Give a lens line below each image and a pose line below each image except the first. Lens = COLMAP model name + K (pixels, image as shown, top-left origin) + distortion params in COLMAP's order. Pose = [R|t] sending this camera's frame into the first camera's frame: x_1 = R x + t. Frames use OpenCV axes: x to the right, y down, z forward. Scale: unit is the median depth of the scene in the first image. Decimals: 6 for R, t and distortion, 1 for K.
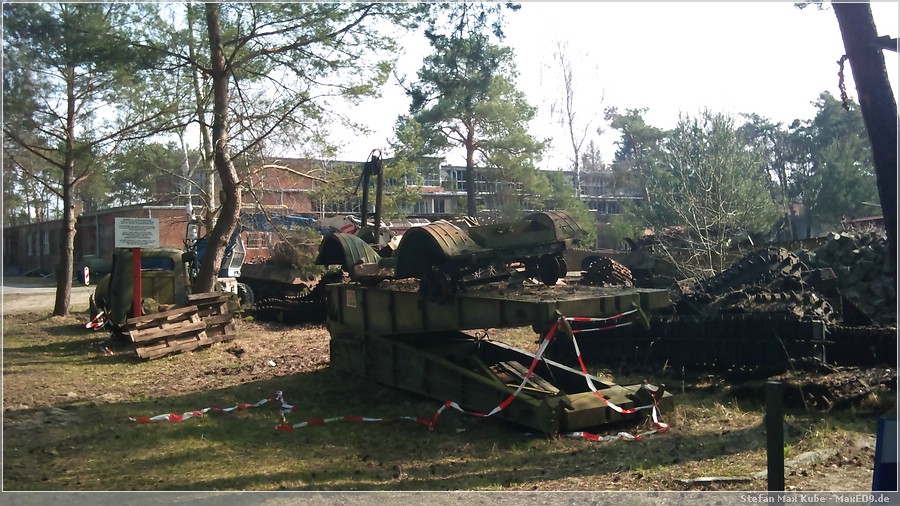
lens RADIAL K [[828.4, 0, 429.9], [0, 828.4, 251.0], [0, 0, 1]] dist [0.002787, -0.092867]
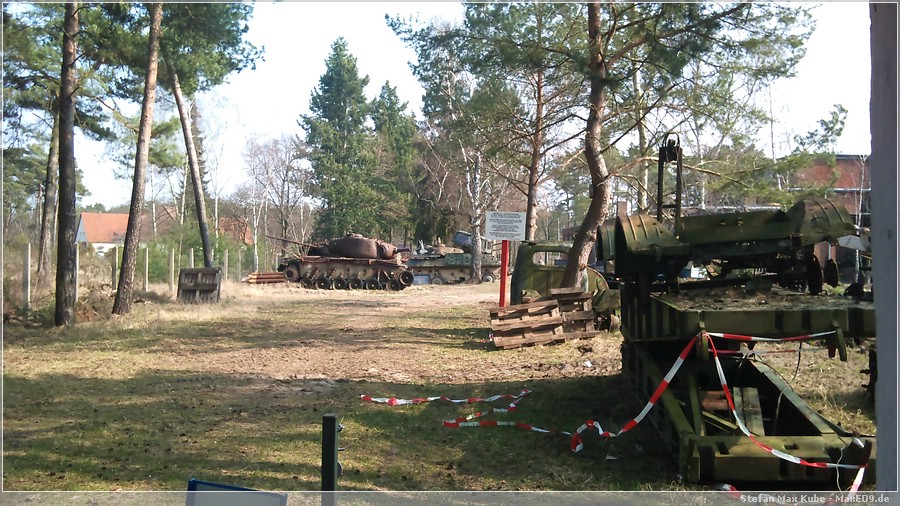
lens RADIAL K [[828.4, 0, 429.9], [0, 828.4, 251.0], [0, 0, 1]] dist [0.002787, -0.092867]
pose [[0.825426, 0.032551, -0.563571, 0.155143], [-0.032879, 0.999414, 0.009568, 0.002511], [0.563552, 0.010632, 0.826012, 0.090103]]
